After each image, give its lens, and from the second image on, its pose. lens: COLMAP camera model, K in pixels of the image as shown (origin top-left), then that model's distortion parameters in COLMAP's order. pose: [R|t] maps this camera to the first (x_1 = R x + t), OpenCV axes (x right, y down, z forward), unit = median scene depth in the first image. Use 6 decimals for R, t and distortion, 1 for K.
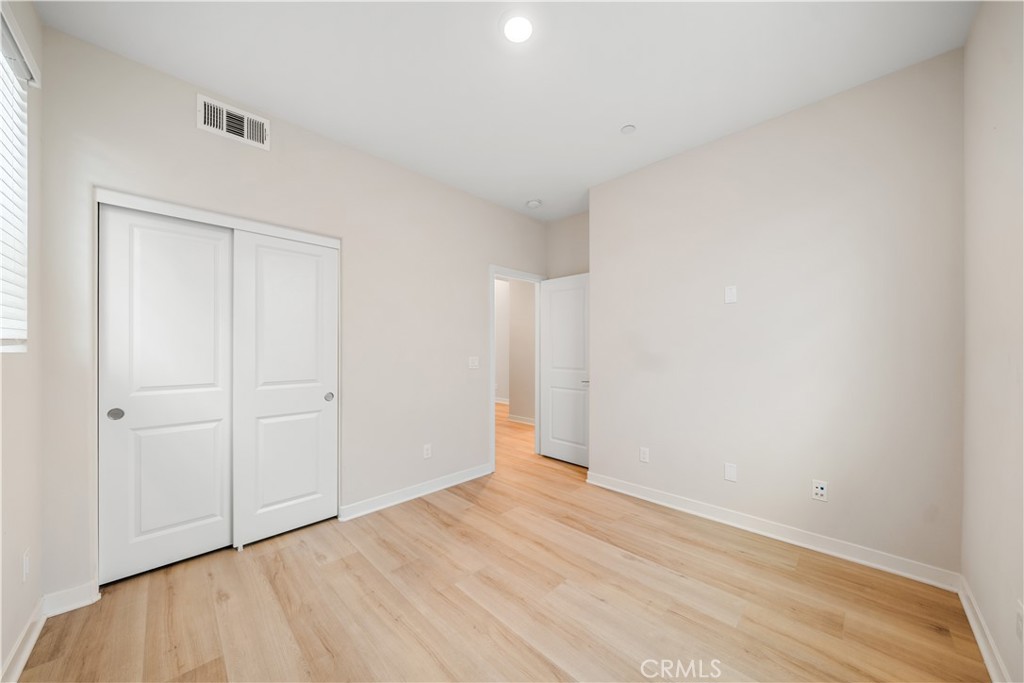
lens RADIAL K [[351.5, 0, 511.7], [0, 351.5, 346.3], [0, 0, 1]] dist [-0.001420, -0.000071]
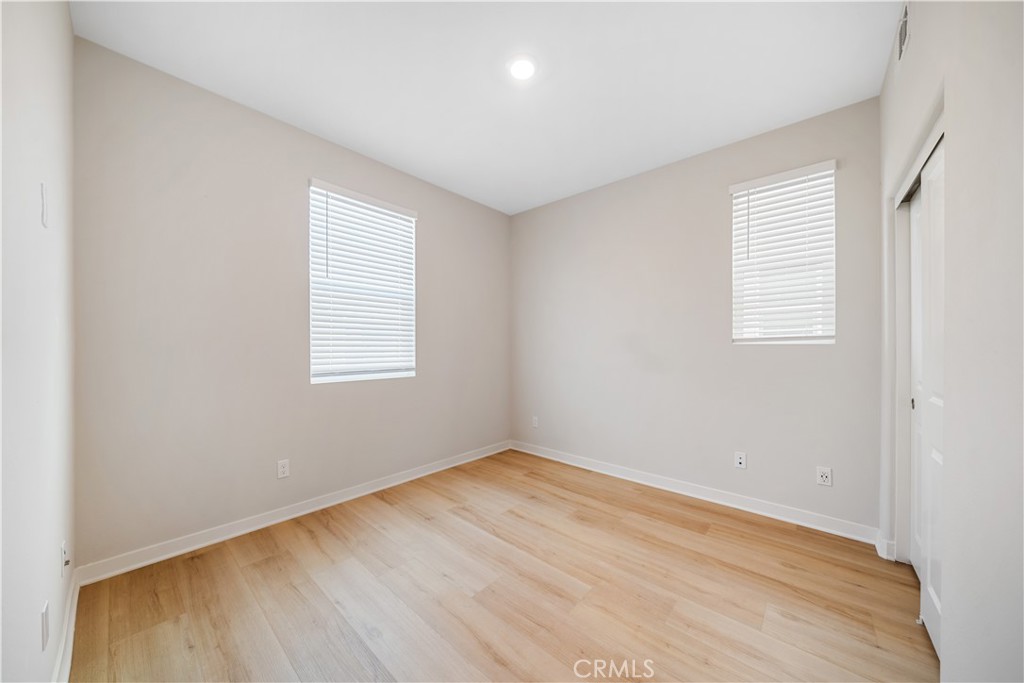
lens RADIAL K [[351.5, 0, 511.7], [0, 351.5, 346.3], [0, 0, 1]] dist [-0.001420, -0.000071]
pose [[-0.997878, -0.001451, -0.065102, 0.124275], [-0.000949, 0.999970, -0.007752, 0.032385], [0.065111, -0.007673, -0.997848, 2.042153]]
